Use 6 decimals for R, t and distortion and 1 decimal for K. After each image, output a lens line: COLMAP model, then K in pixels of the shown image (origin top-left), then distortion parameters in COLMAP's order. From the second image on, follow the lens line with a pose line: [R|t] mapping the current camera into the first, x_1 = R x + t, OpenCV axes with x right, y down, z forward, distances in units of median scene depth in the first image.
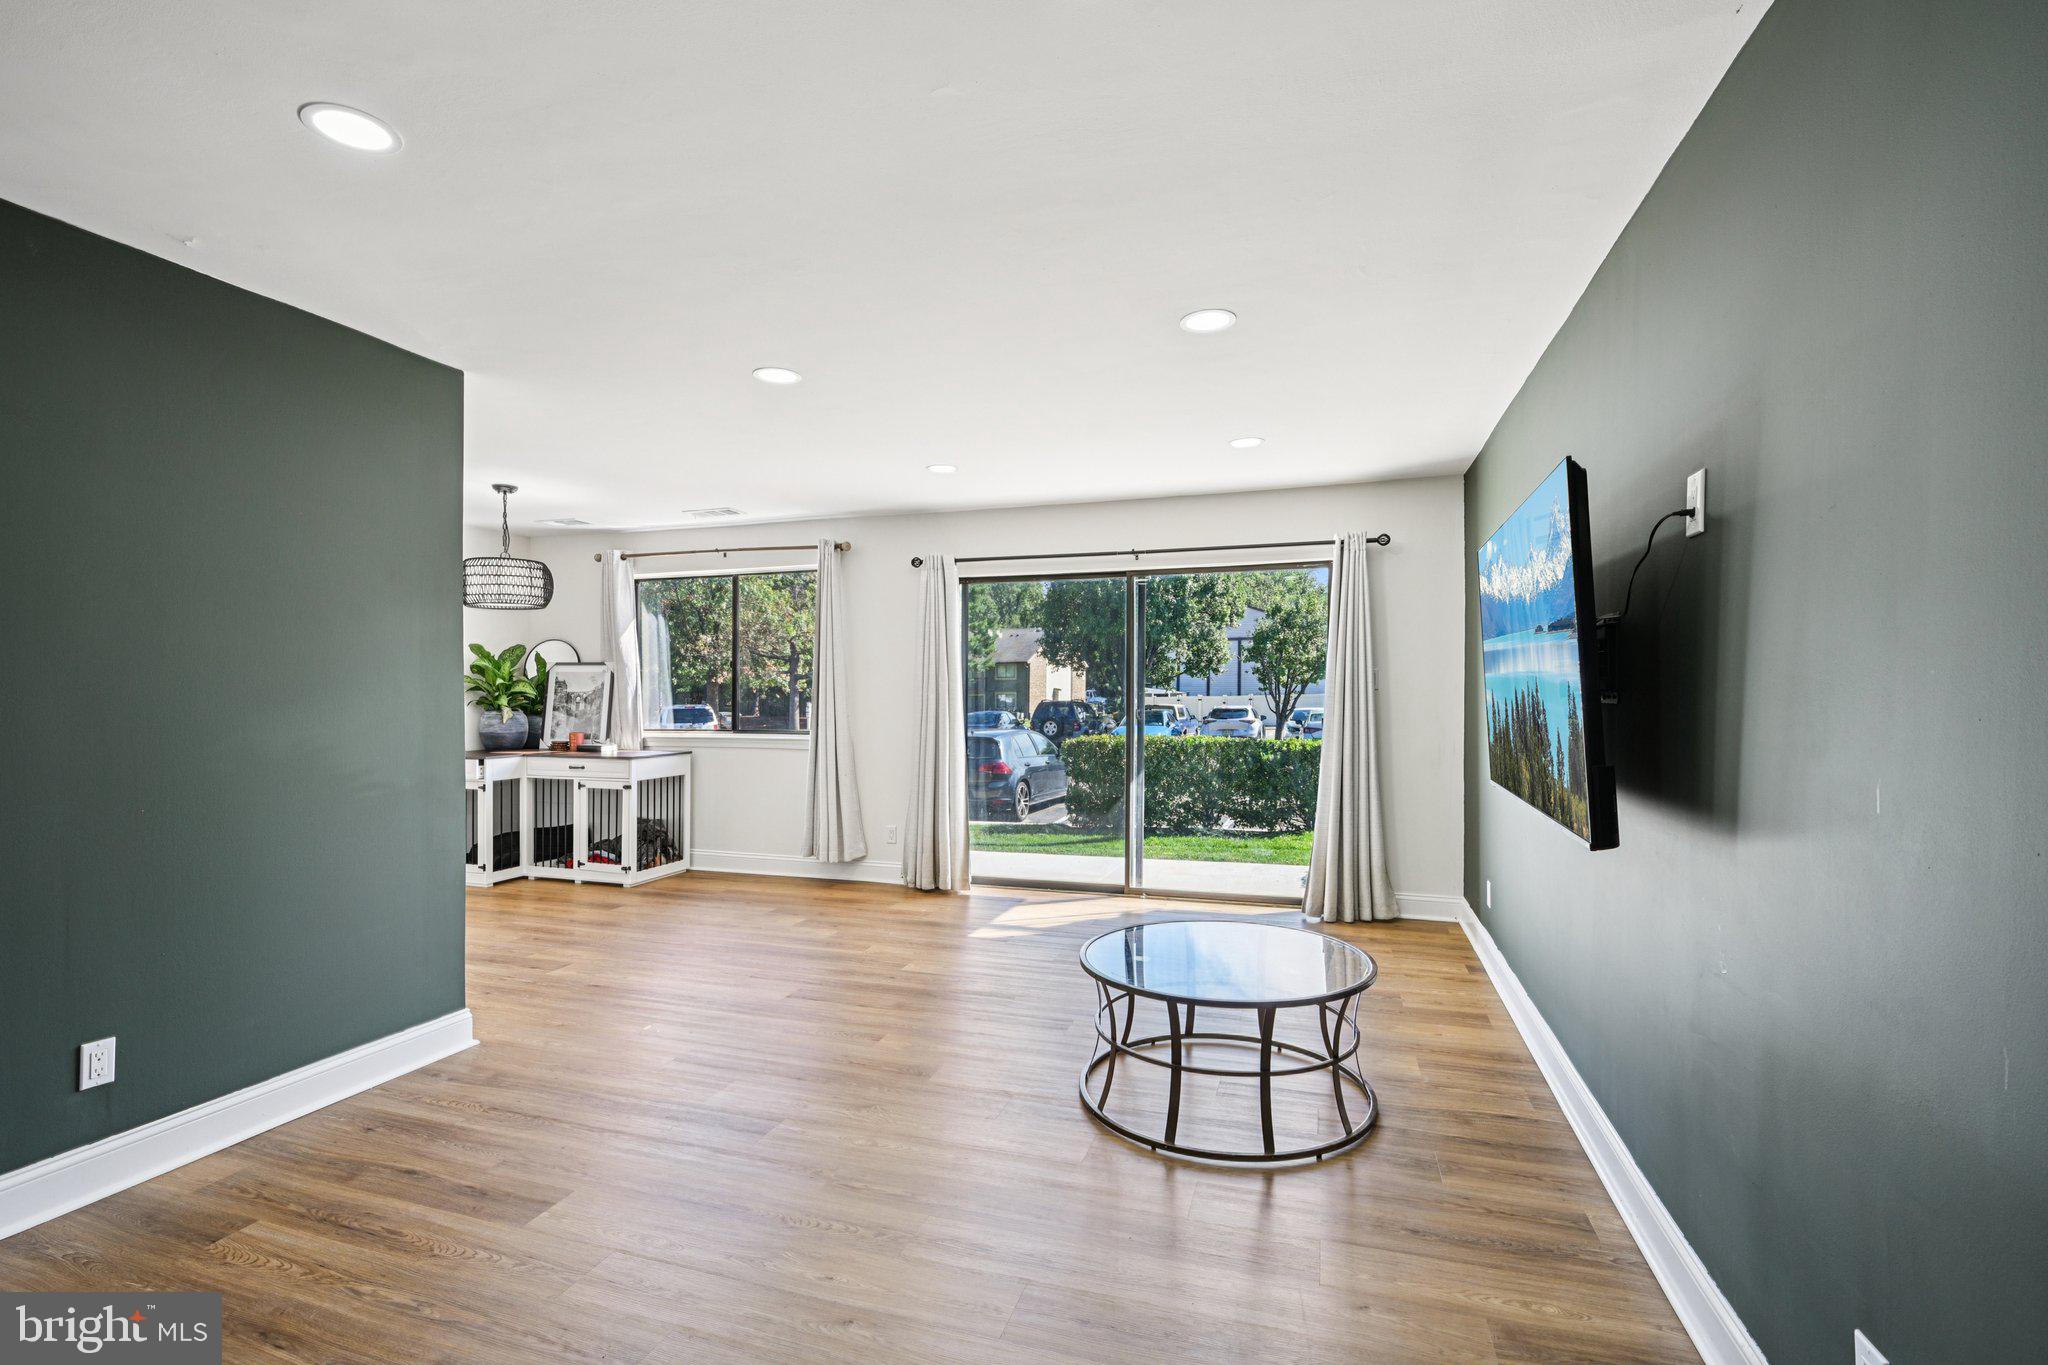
lens RADIAL K [[952.7, 0, 1035.0], [0, 952.7, 679.3], [0, 0, 1]] dist [0.000761, 0.000618]
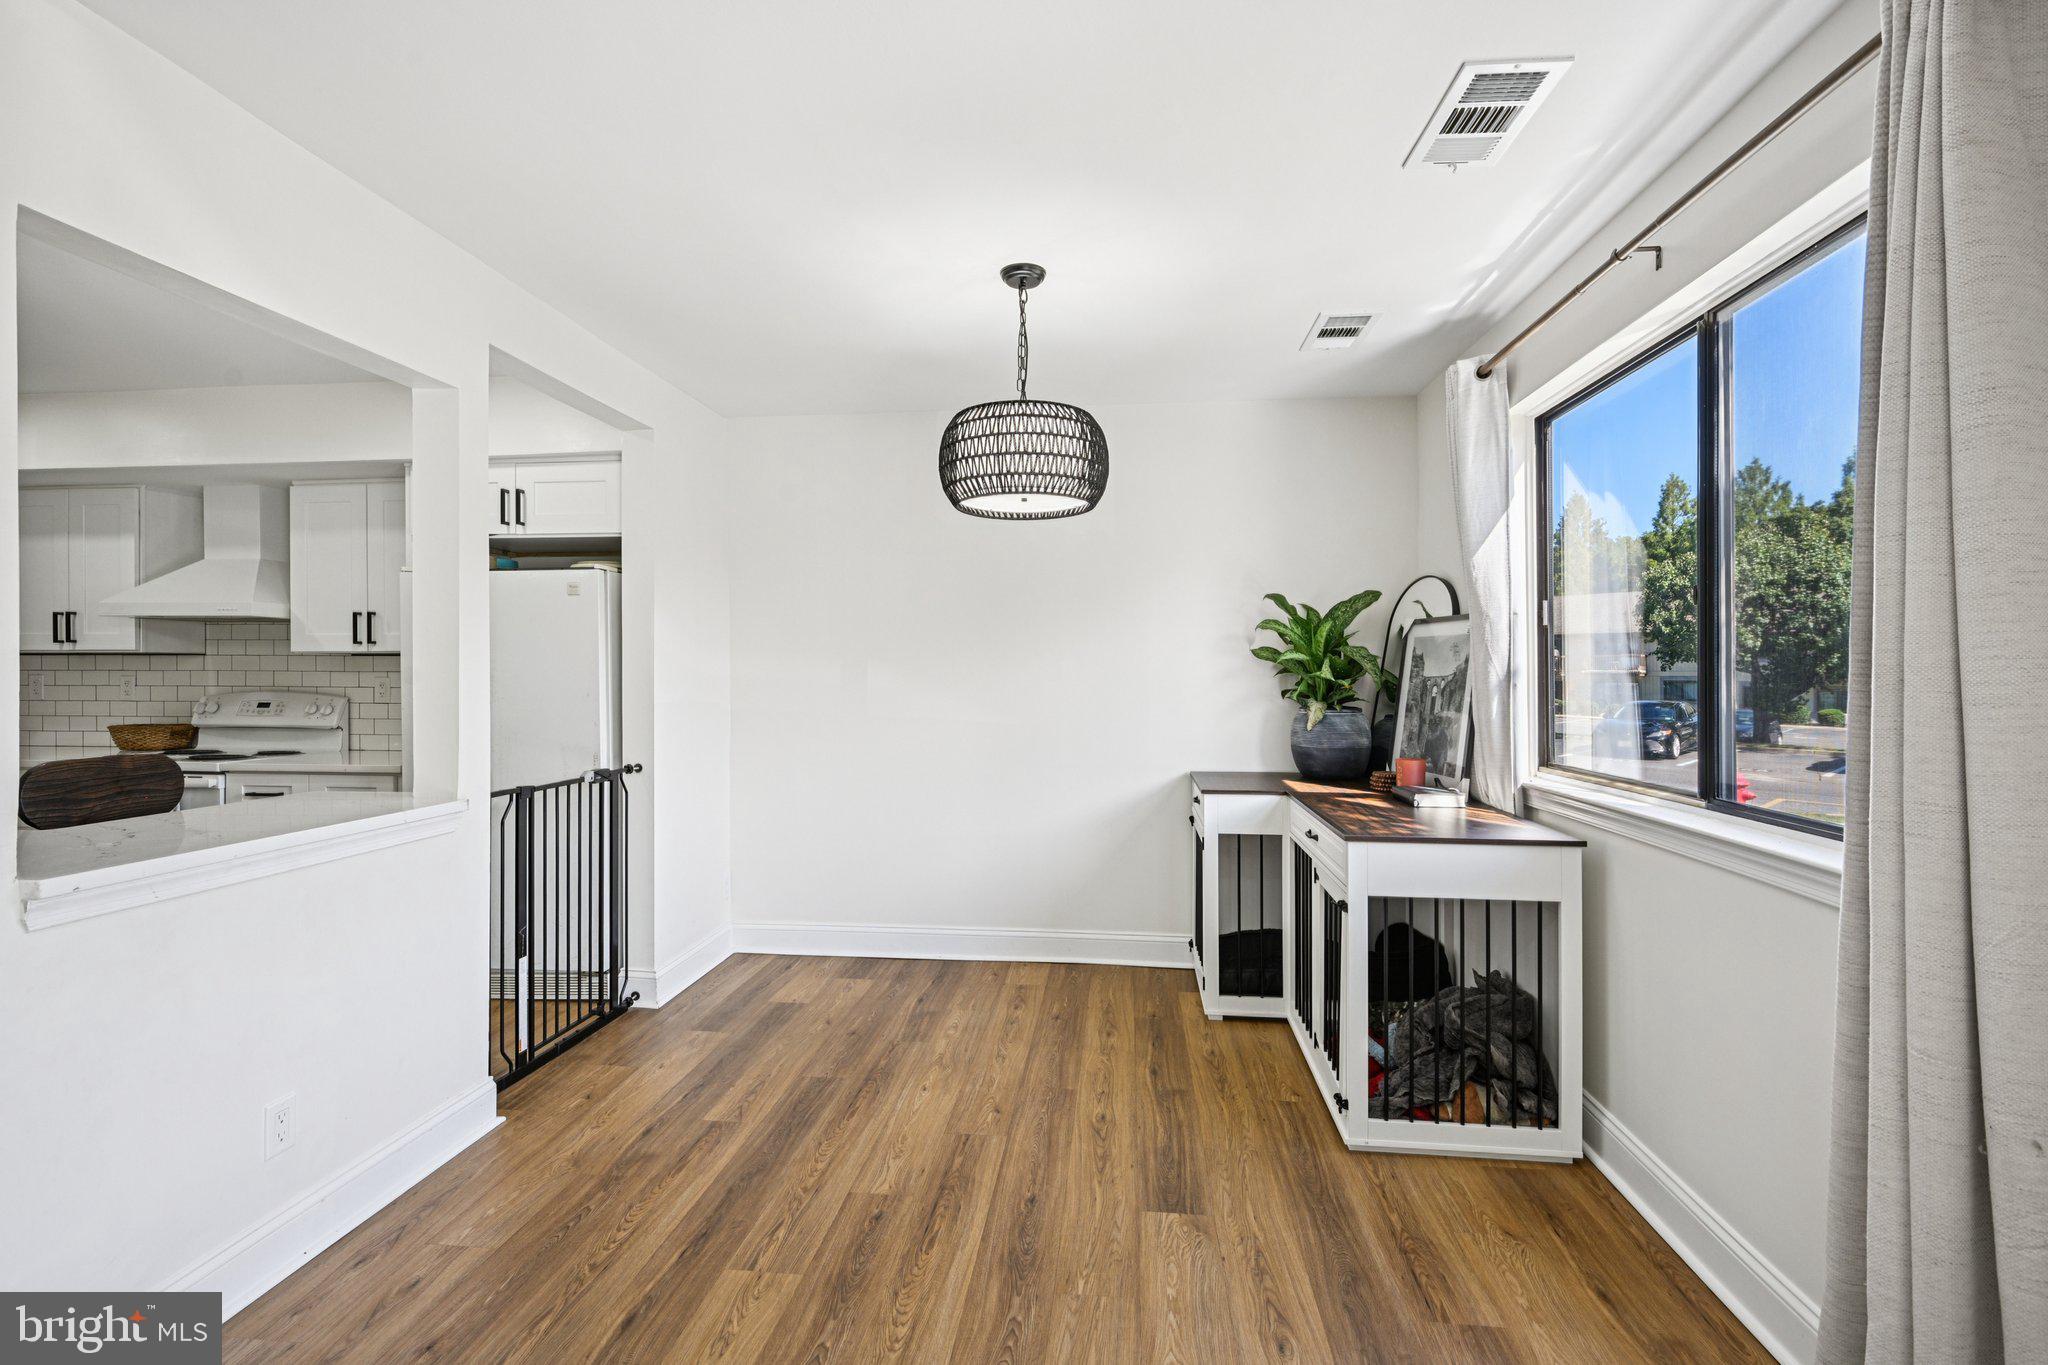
lens RADIAL K [[910.5, 0, 1026.8], [0, 910.5, 675.9], [0, 0, 1]] dist [0.005861, -0.000213]
pose [[0.201586, 0.007169, -0.979444, -0.122775], [0.008330, 0.999924, 0.009034, 0.014558], [0.979435, -0.009980, 0.201511, 1.479498]]
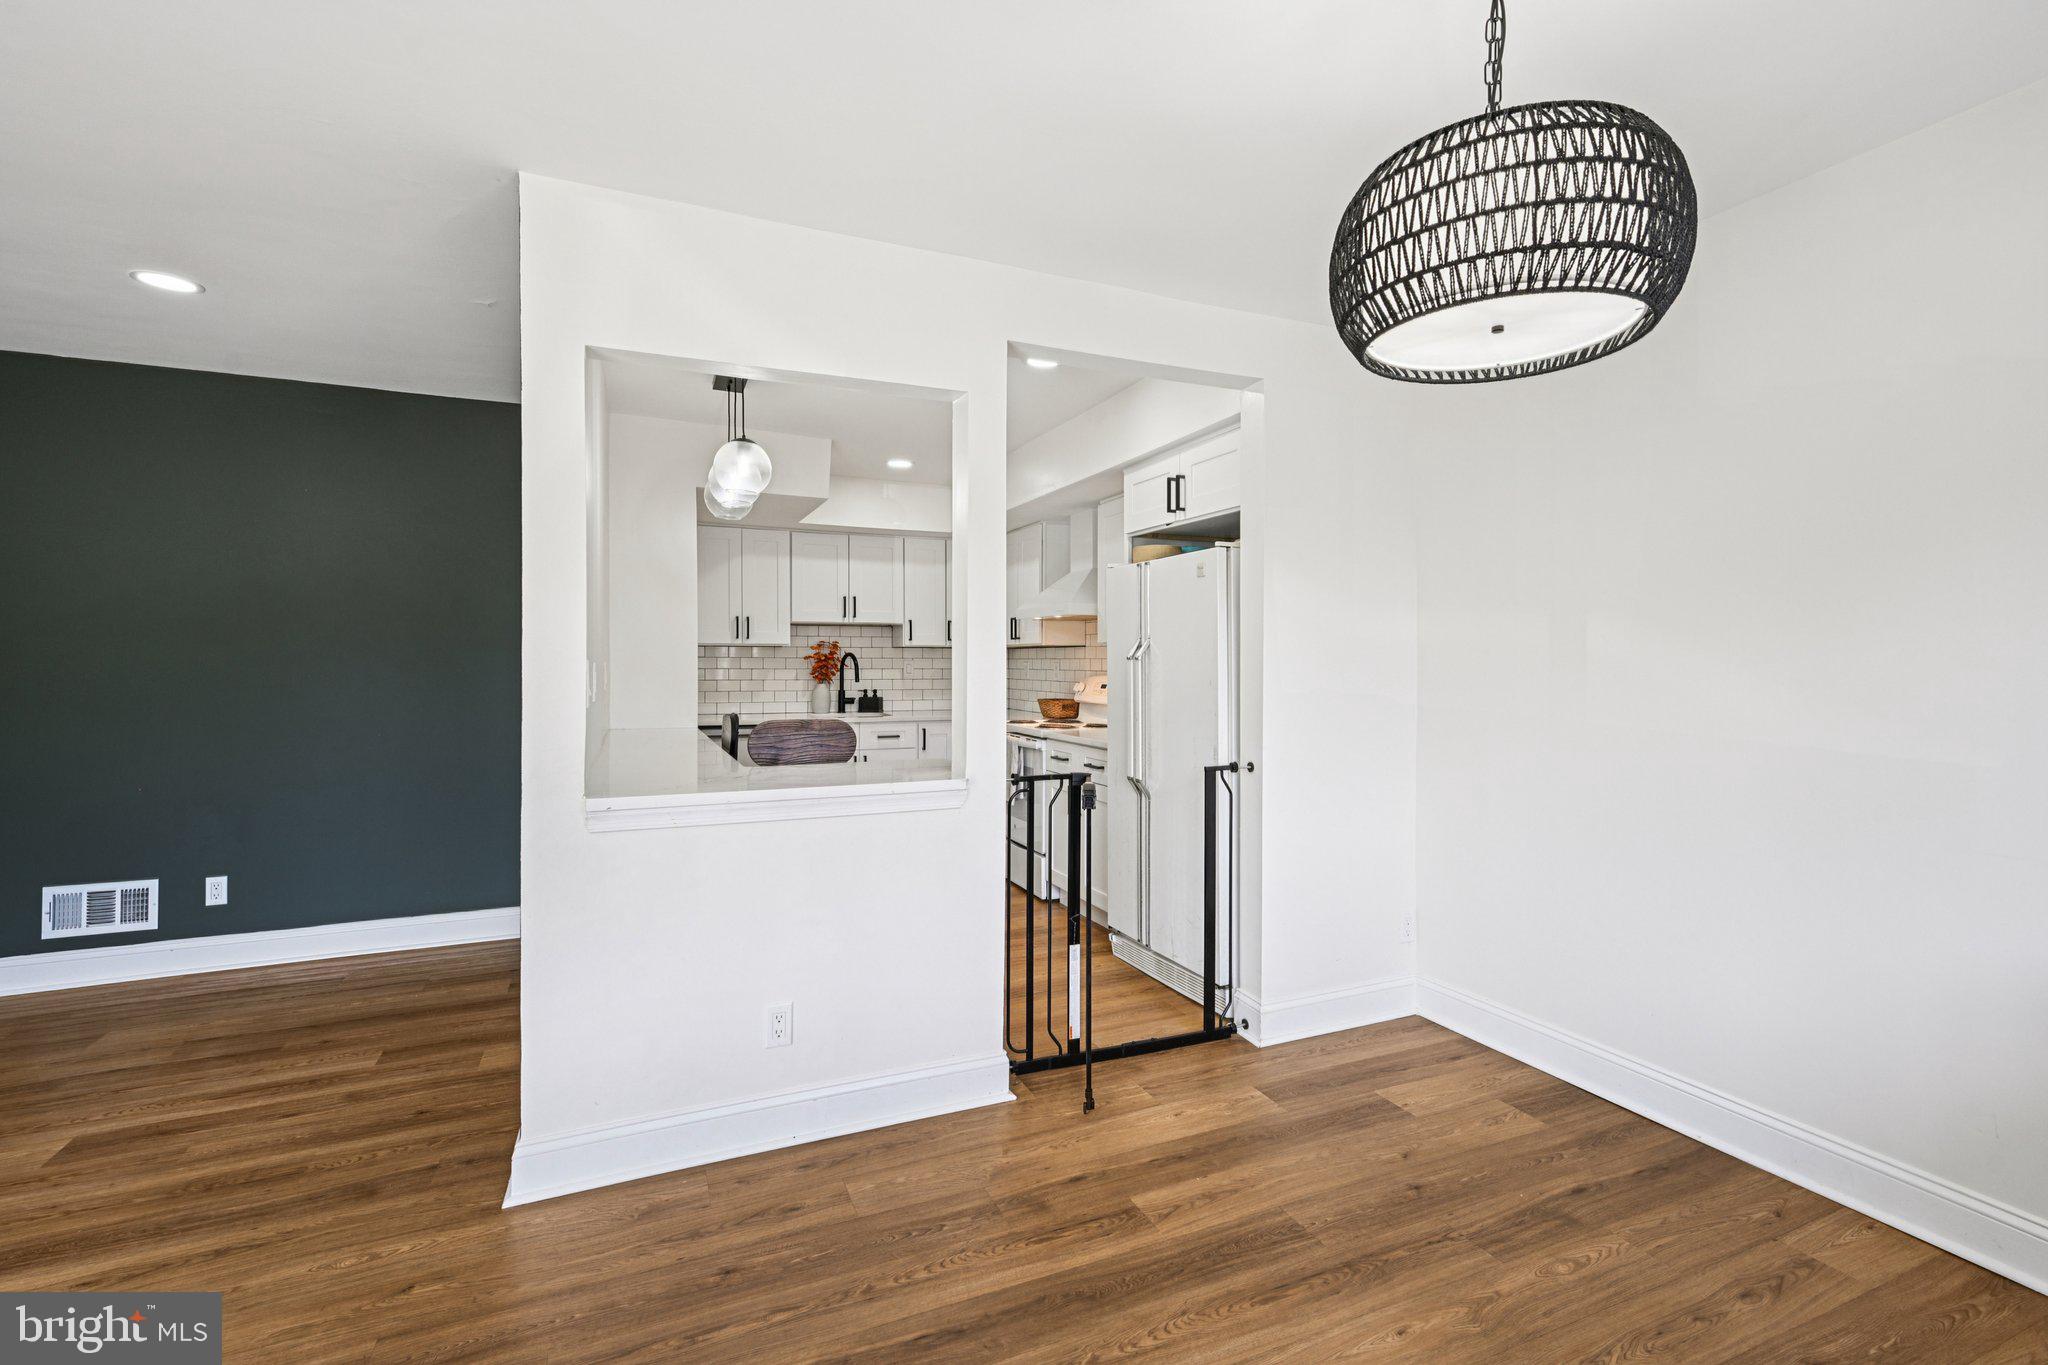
lens RADIAL K [[915.5, 0, 1036.4], [0, 915.5, 664.0], [0, 0, 1]] dist [0.001353, 0.000349]
pose [[-0.746953, 0.005543, -0.664854, -0.472468], [0.009244, 0.999955, -0.002048, 0.021840], [0.664813, -0.007675, -0.746971, 1.814925]]
